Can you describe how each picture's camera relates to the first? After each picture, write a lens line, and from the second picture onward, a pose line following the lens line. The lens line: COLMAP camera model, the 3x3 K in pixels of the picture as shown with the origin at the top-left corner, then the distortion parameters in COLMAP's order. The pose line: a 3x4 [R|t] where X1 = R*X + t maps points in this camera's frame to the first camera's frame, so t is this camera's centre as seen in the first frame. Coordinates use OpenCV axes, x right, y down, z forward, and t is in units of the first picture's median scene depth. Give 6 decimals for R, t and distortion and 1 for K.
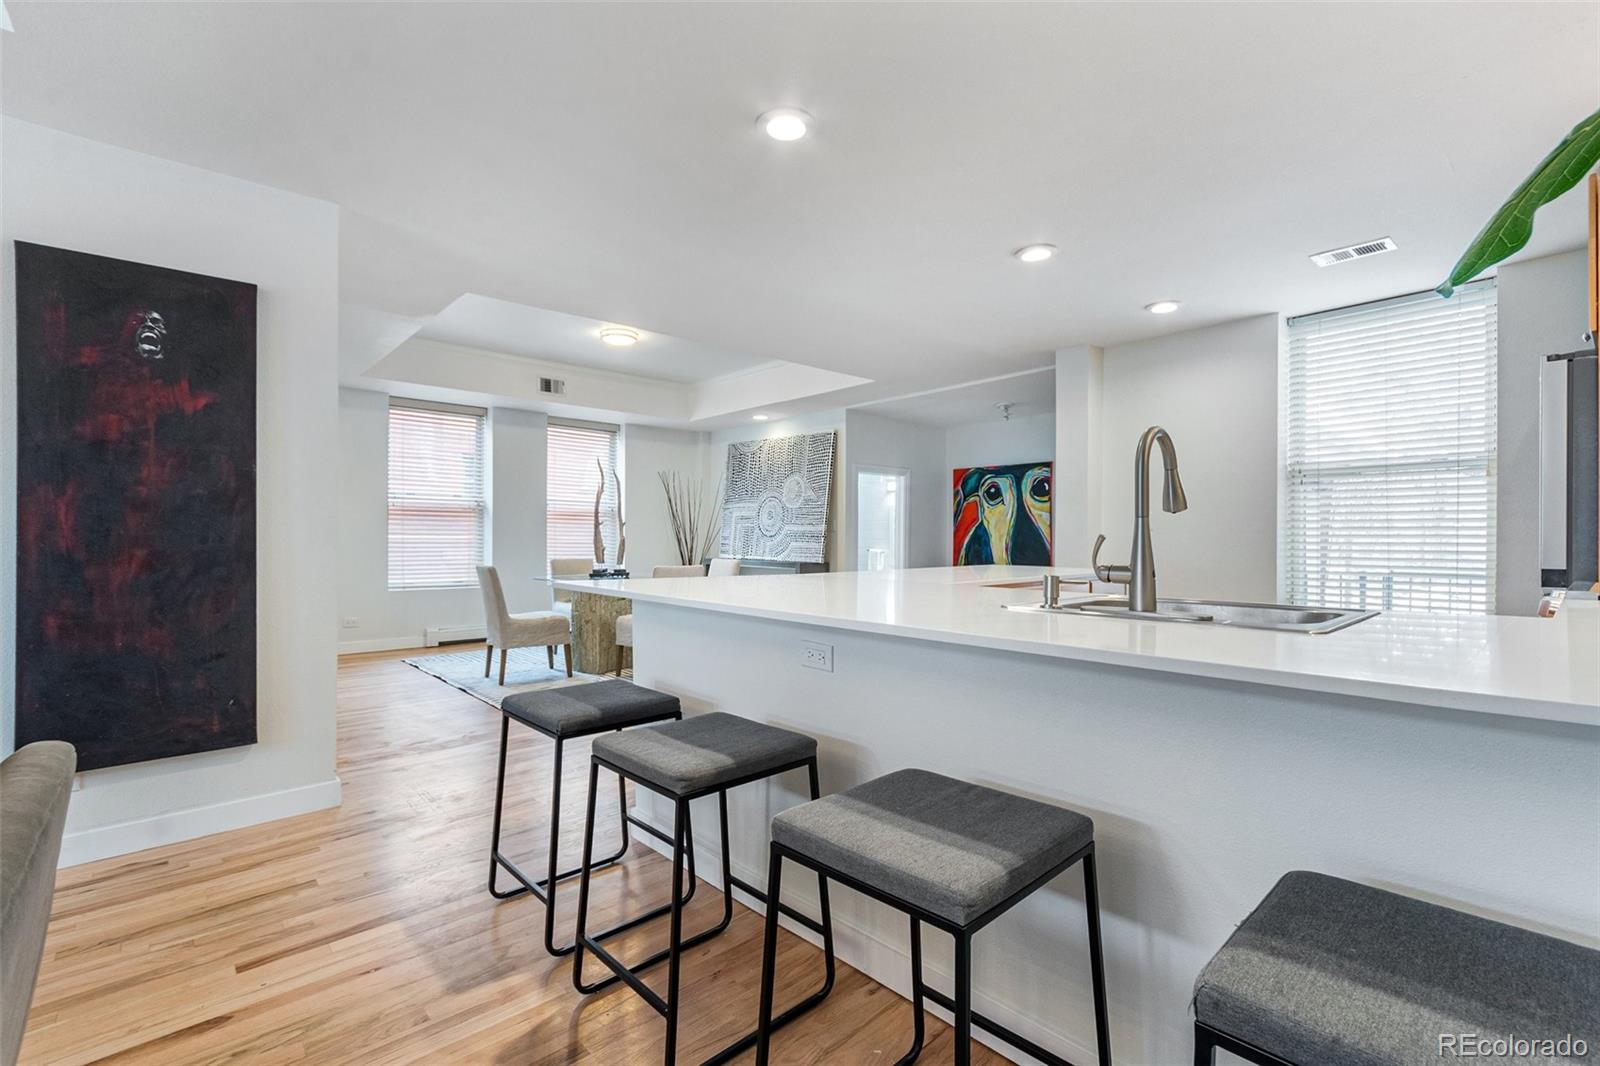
lens RADIAL K [[695.0, 0, 794.9], [0, 695.0, 542.0], [0, 0, 1]] dist [0.000860, -0.000038]
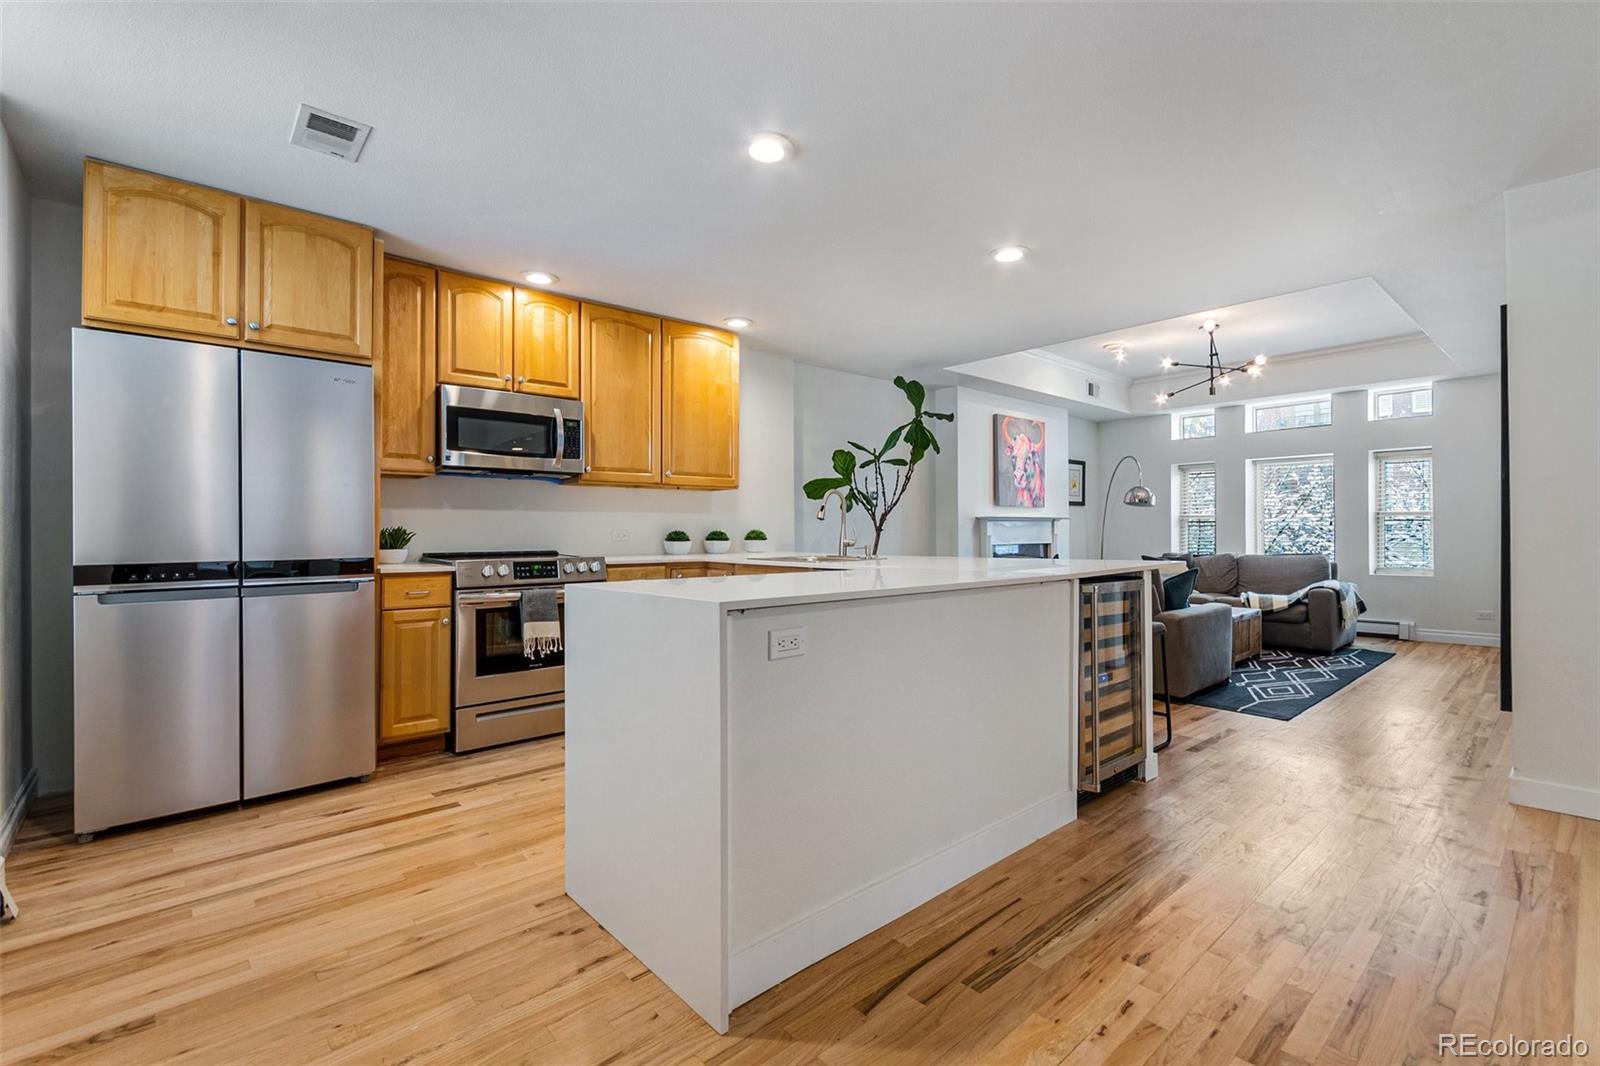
lens RADIAL K [[718.9, 0, 794.5], [0, 718.9, 528.2], [0, 0, 1]] dist [-0.000907, -0.000057]
pose [[-0.999978, 0.001002, 0.006487, 0.130251], [0.001011, 0.999998, 0.001452, -0.002801], [-0.006485, 0.001459, -0.999978, 0.742465]]
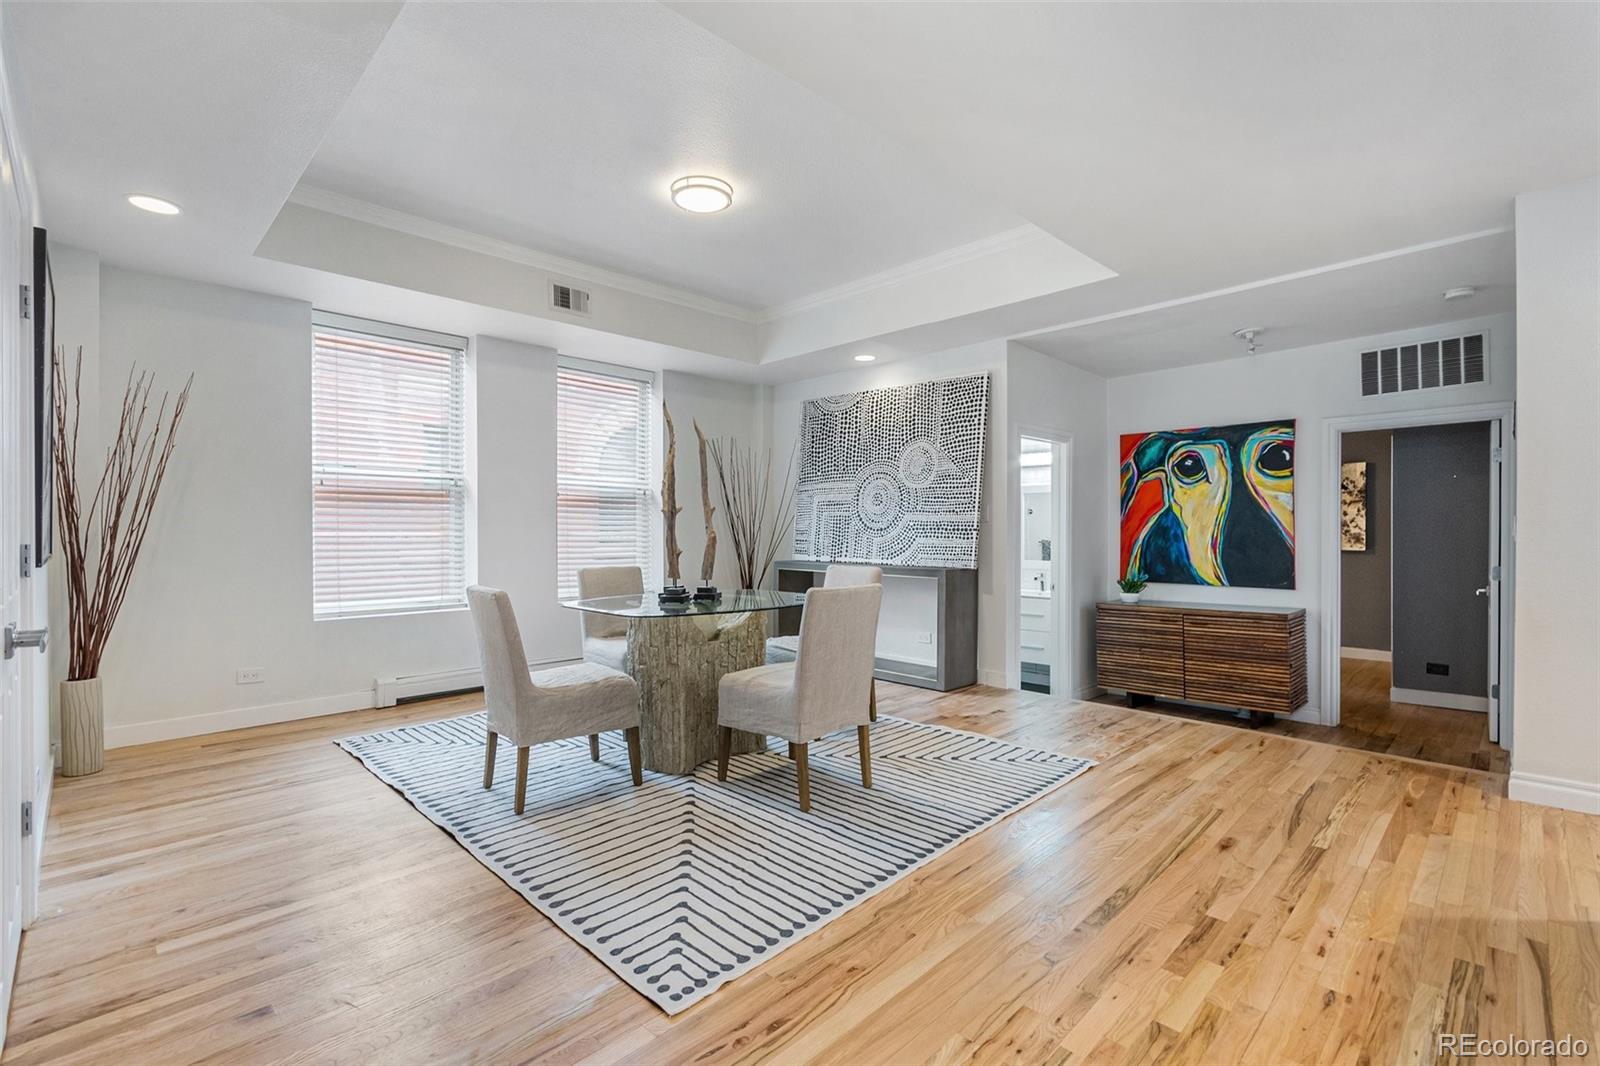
lens RADIAL K [[714.4, 0, 794.1], [0, 714.4, 541.2], [0, 0, 1]] dist [0.000191, -0.000769]
pose [[0.999234, -0.006913, 0.038527, -0.153632], [0.006502, 0.999921, 0.010798, -0.004903], [-0.038598, -0.010539, 0.999199, 0.296049]]
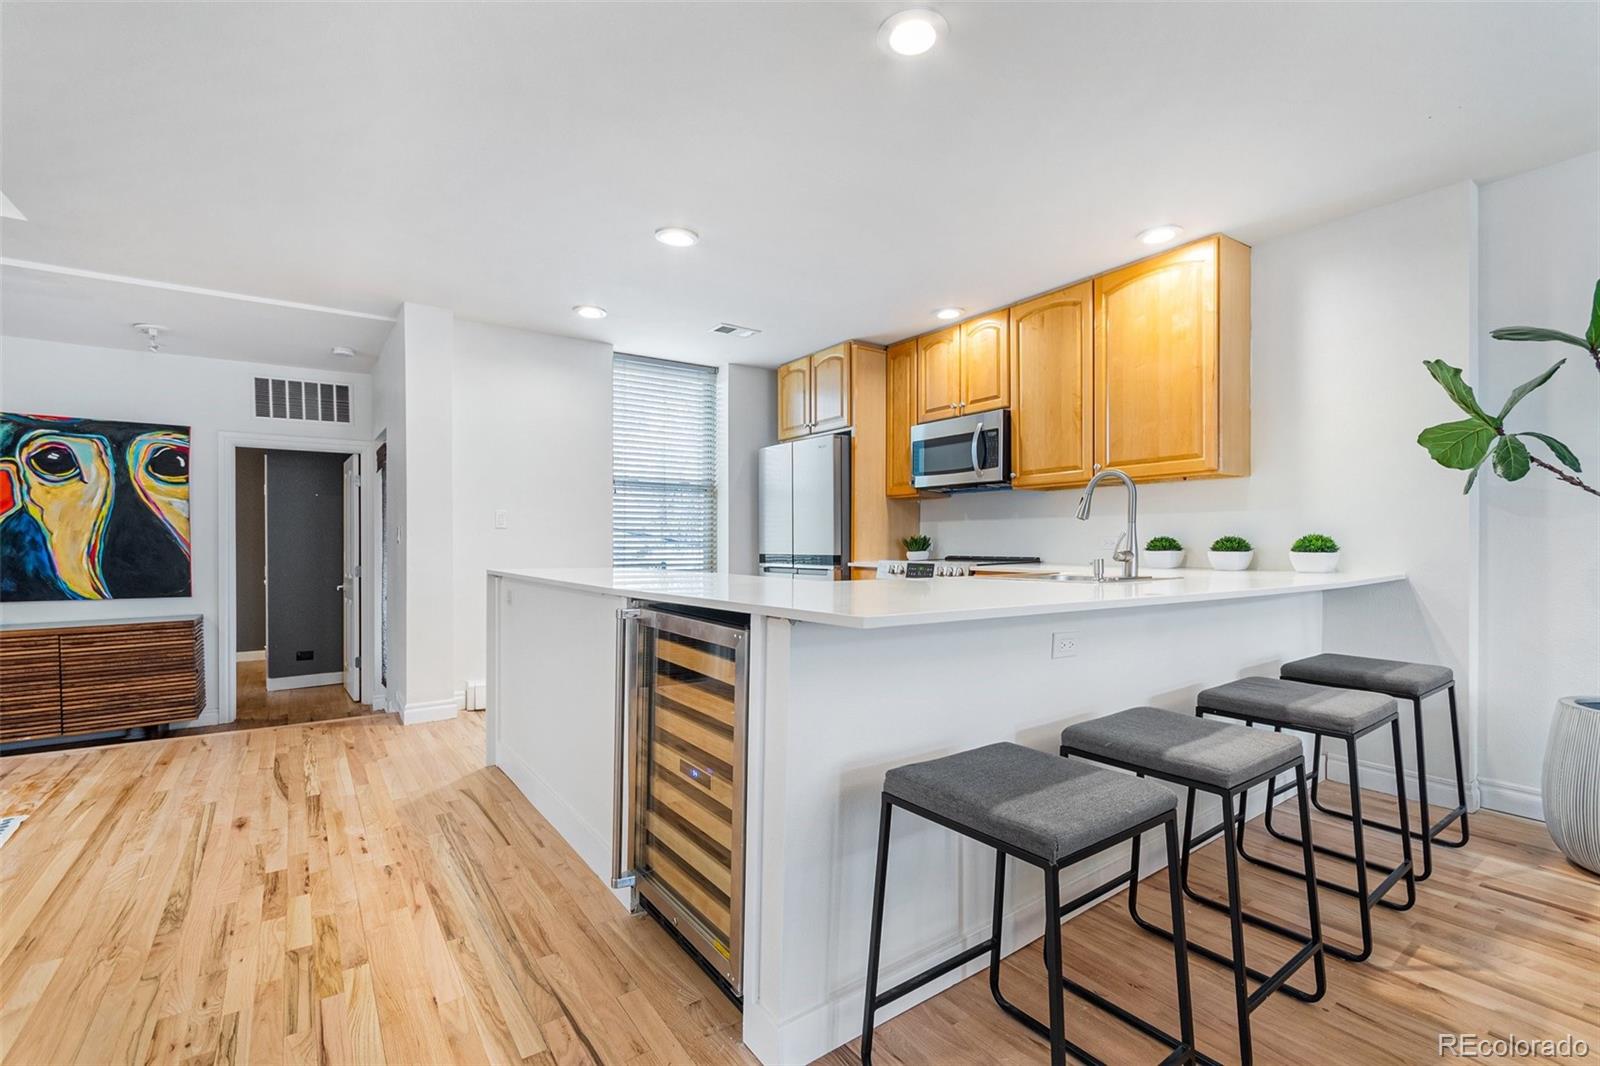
lens RADIAL K [[714.4, 0, 794.1], [0, 714.4, 541.2], [0, 0, 1]] dist [0.000191, -0.000769]
pose [[0.124962, 0.000107, 0.992161, -0.256944], [0.004882, 0.999988, -0.000723, 0.002343], [-0.992149, 0.004934, 0.124960, 0.300810]]
